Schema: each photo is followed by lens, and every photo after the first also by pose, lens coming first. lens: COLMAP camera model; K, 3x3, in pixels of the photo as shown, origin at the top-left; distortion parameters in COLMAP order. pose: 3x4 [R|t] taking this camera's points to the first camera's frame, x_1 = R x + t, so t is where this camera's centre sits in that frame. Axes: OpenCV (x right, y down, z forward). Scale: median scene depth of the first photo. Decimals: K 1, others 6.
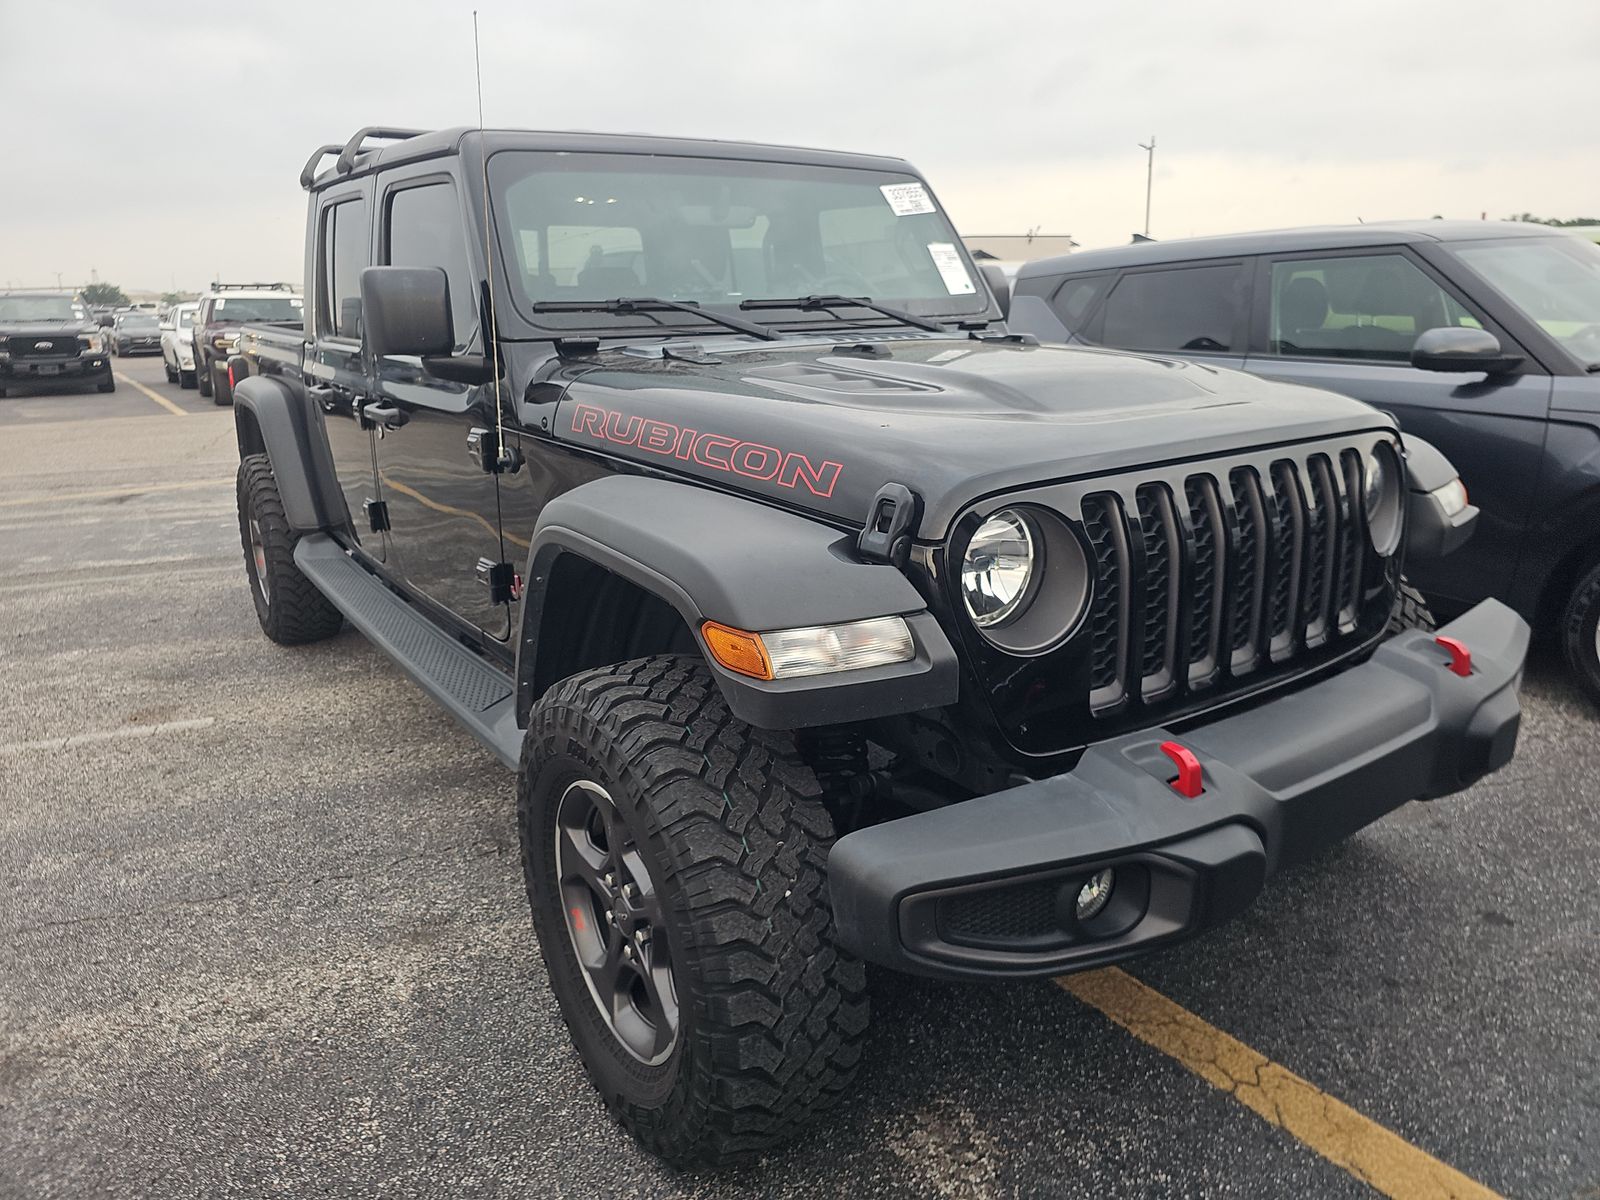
lens RADIAL K [[1058.9, 0, 807.8], [0, 1058.9, 589.5], [0, 0, 1]] dist [0.055237, -0.060239]
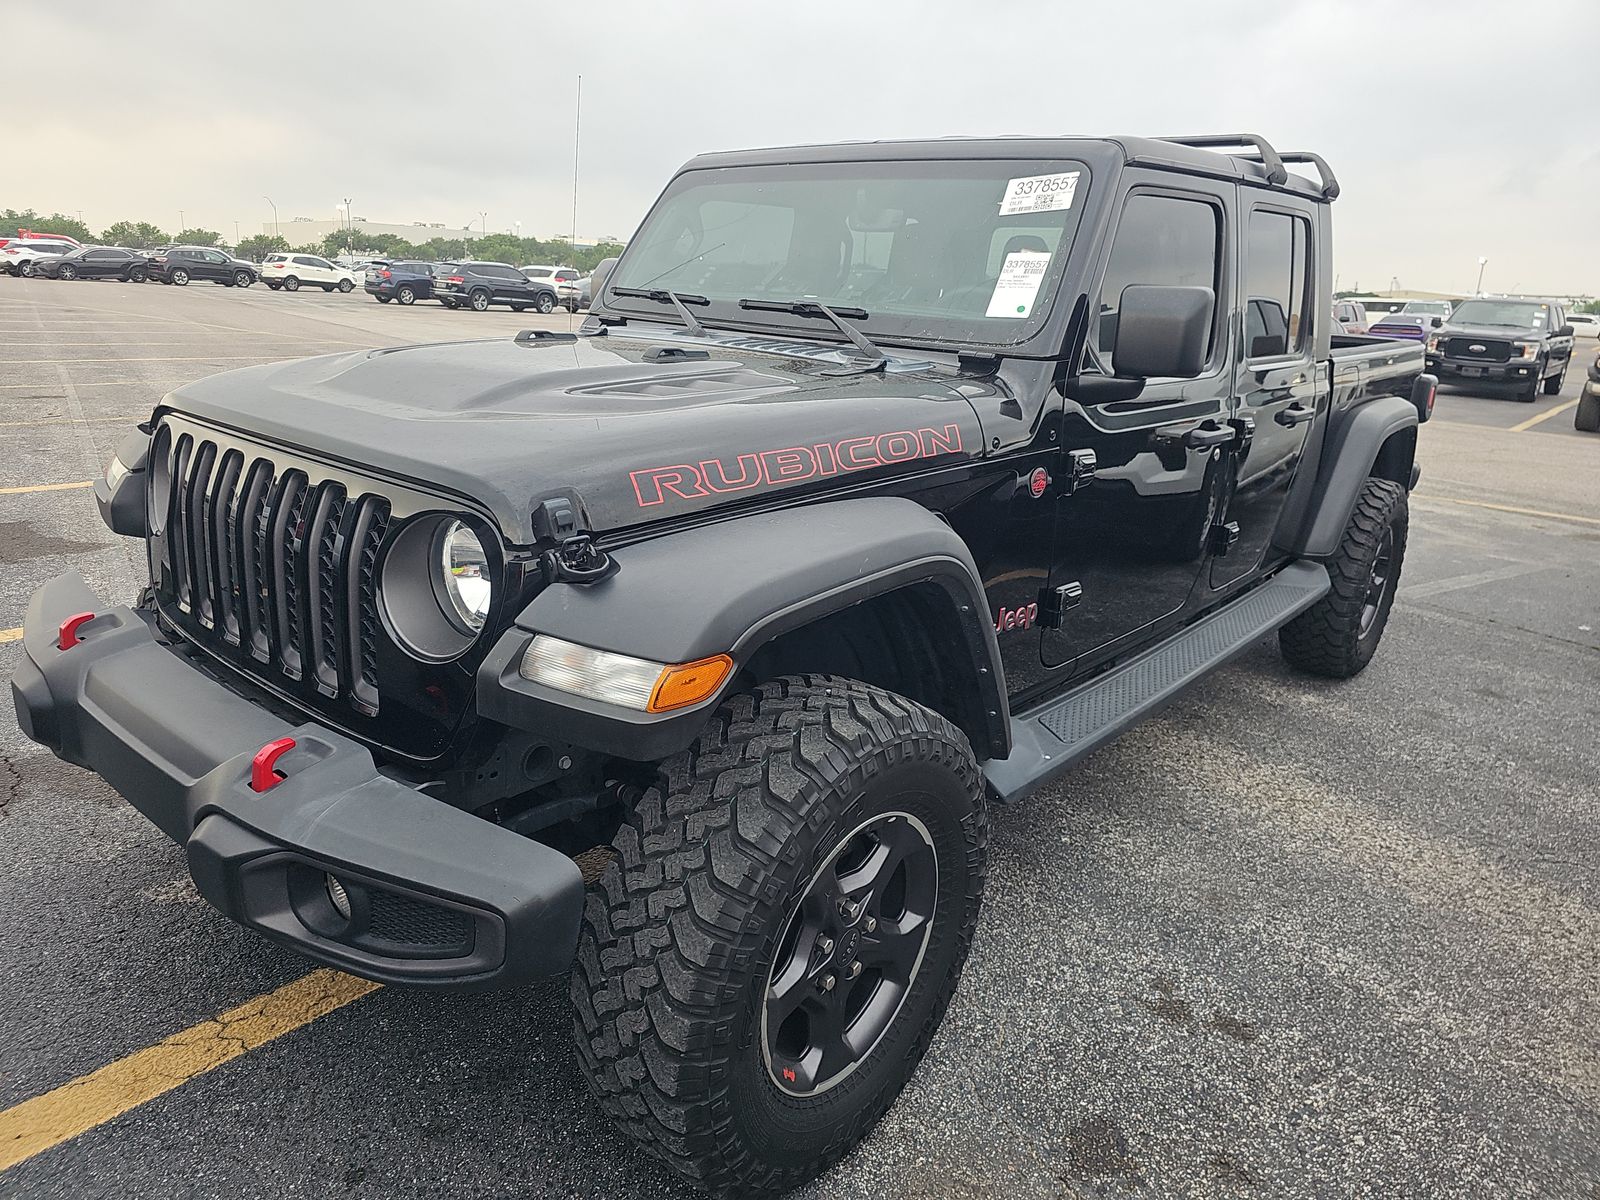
lens RADIAL K [[1057.6, 0, 800.0], [0, 1057.6, 600.0], [0, 0, 1]] dist [0.065188, -0.055127]
pose [[0.261595, 0.315435, -0.912178, 1.254331], [-0.314485, 0.921369, 0.228425, -0.320226], [0.912506, 0.227111, 0.340226, 0.951507]]
